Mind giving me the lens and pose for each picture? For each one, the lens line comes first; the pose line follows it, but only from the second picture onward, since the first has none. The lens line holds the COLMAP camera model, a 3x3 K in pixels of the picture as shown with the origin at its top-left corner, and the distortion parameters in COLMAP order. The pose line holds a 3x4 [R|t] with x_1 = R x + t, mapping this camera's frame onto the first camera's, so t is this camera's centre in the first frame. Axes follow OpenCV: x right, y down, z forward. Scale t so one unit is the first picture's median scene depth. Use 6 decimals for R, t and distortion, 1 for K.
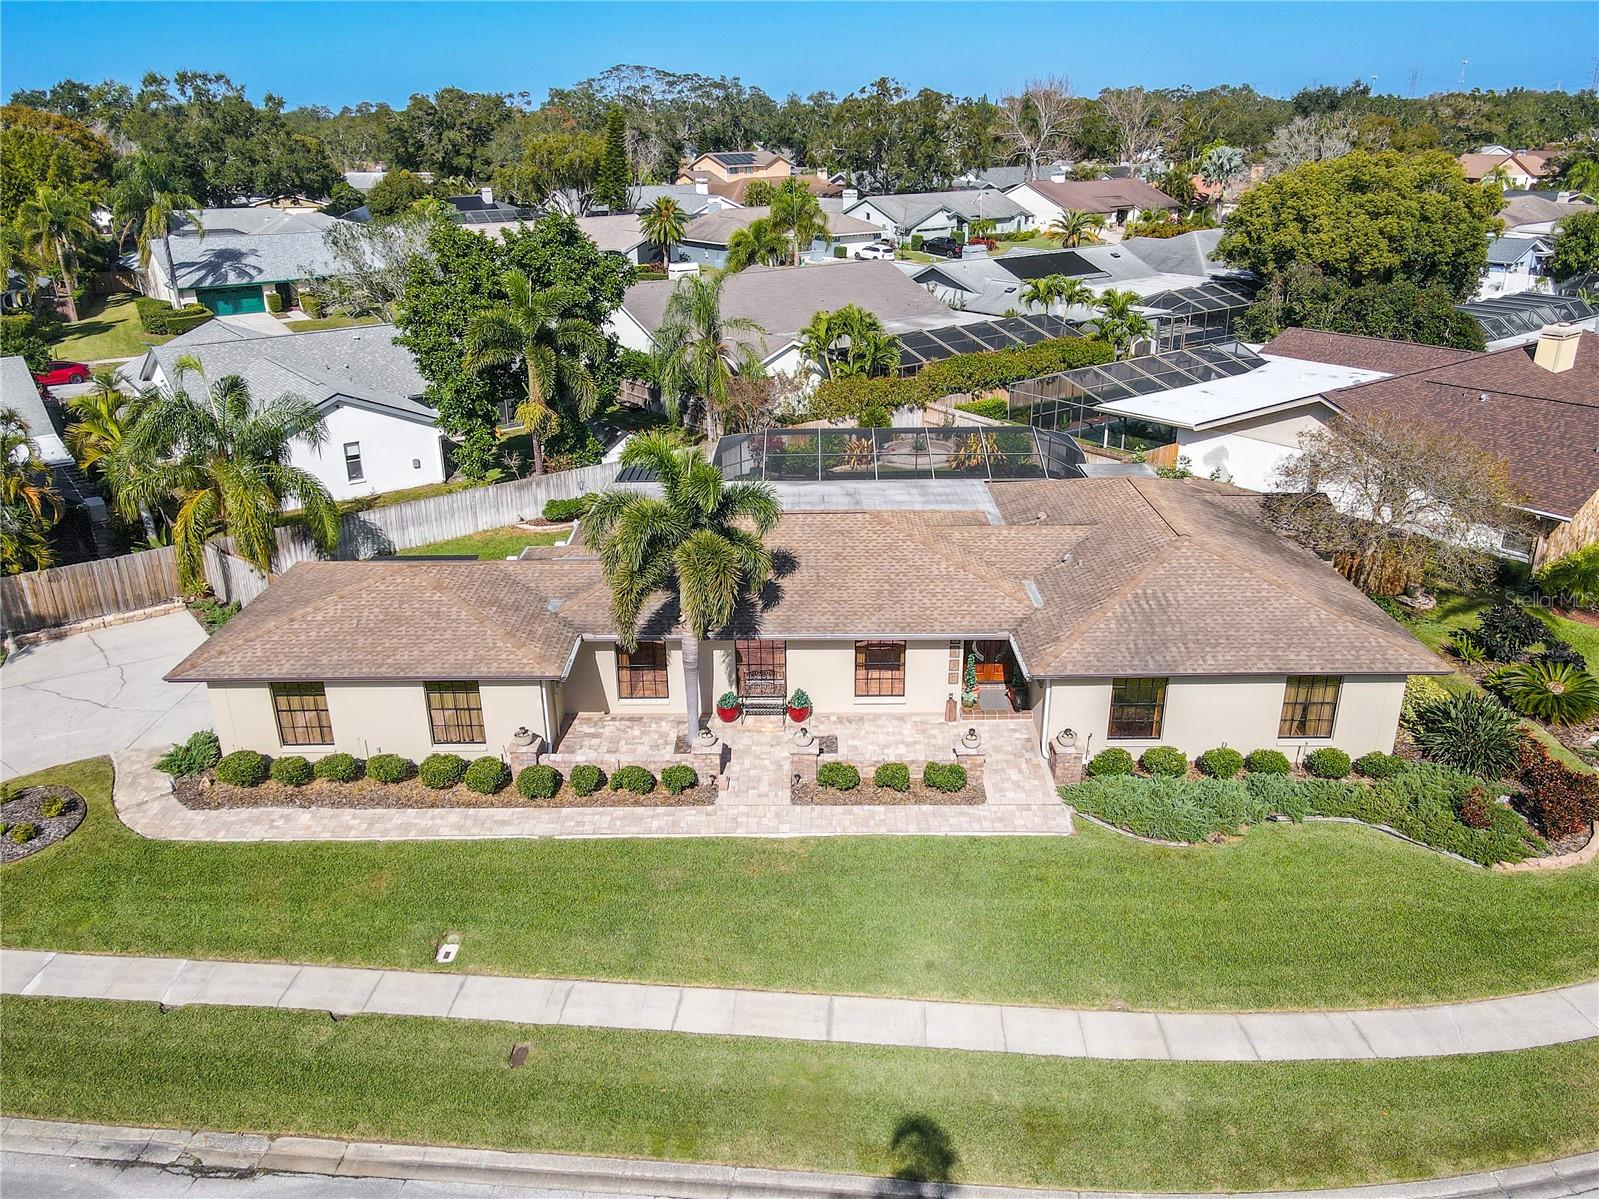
lens RADIAL K [[1166.8, 0, 802.1], [0, 1166.8, 606.5], [0, 0, 1]] dist [-0.004541, 0.031403]
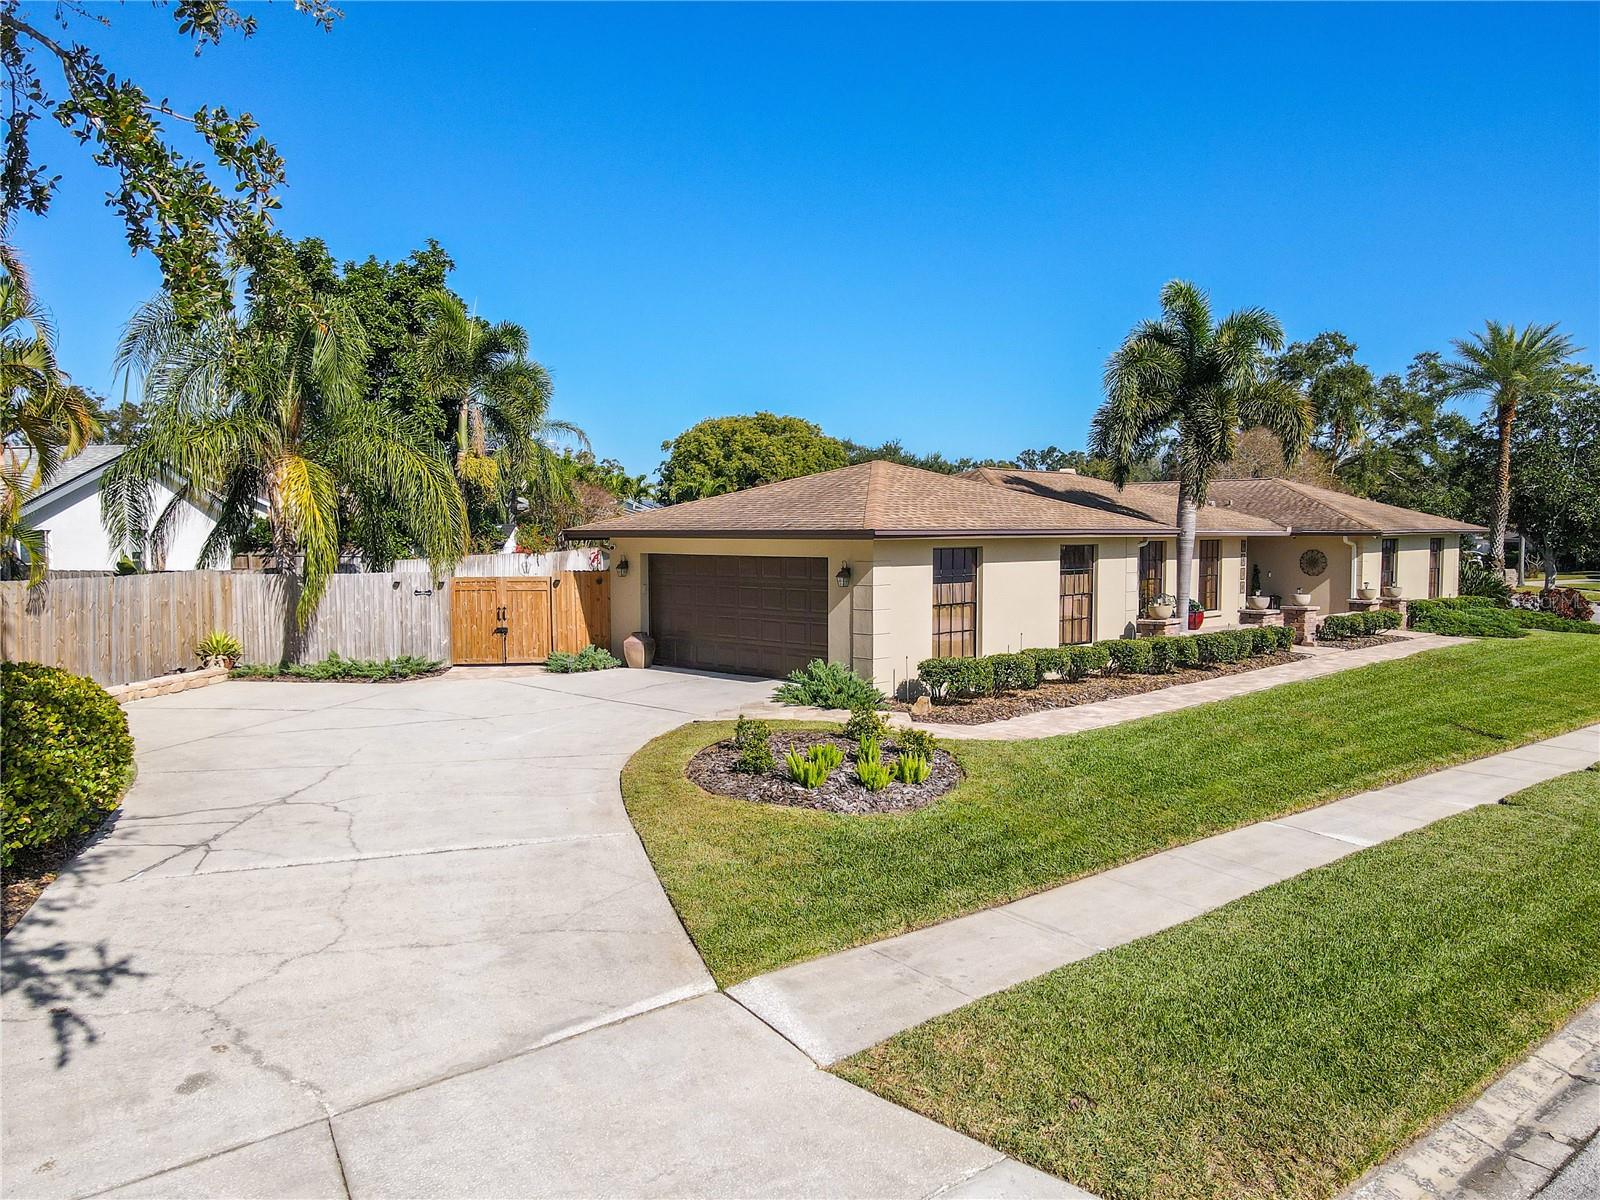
lens RADIAL K [[1167.5, 0, 789.6], [0, 1167.5, 610.2], [0, 0, 1]] dist [-0.004541, 0.031403]
pose [[0.708413, -0.043915, 0.704430, -0.829041], [0.263336, 0.942438, -0.206072, 0.176064], [-0.654832, 0.331486, 0.679199, 0.510122]]
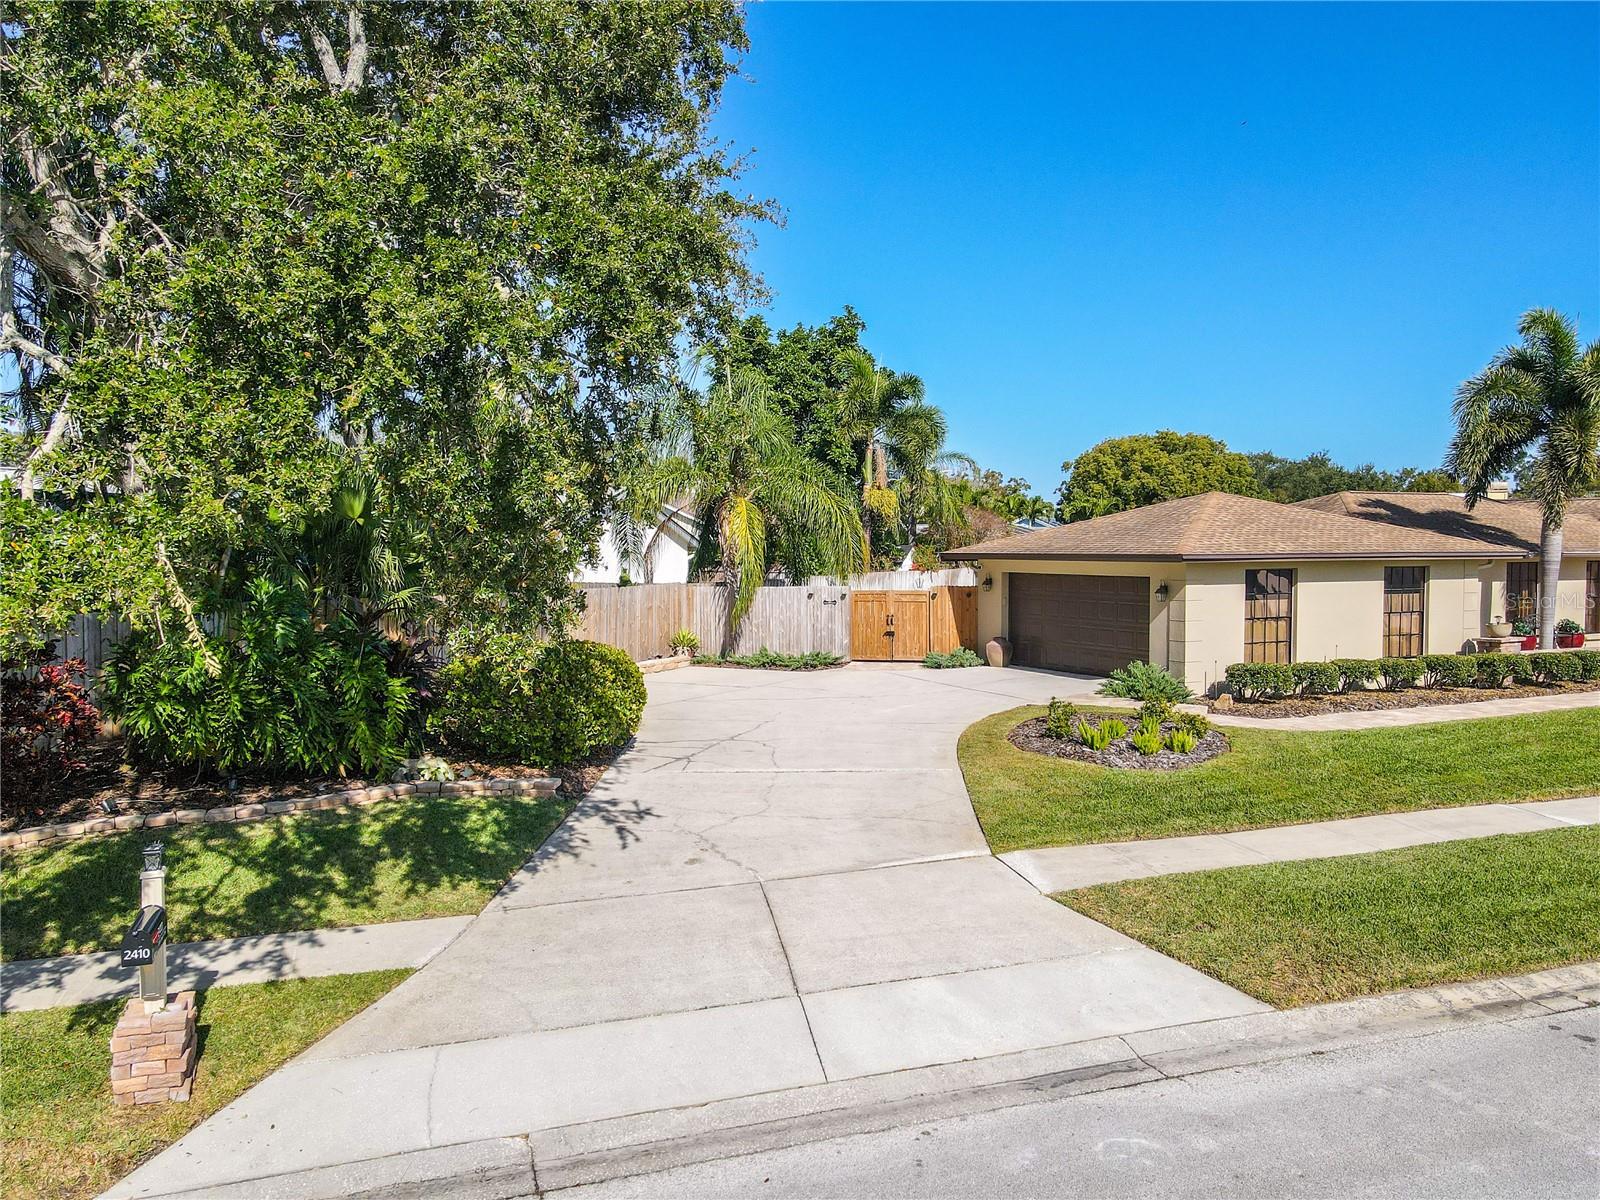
lens RADIAL K [[1167.5, 0, 795.6], [0, 1167.5, 607.0], [0, 0, 1]] dist [-0.004541, 0.031403]
pose [[0.905047, -0.019944, 0.424845, -0.889856], [0.159099, 0.942254, -0.294695, 0.222938], [-0.394434, 0.334305, 0.855957, 0.383008]]
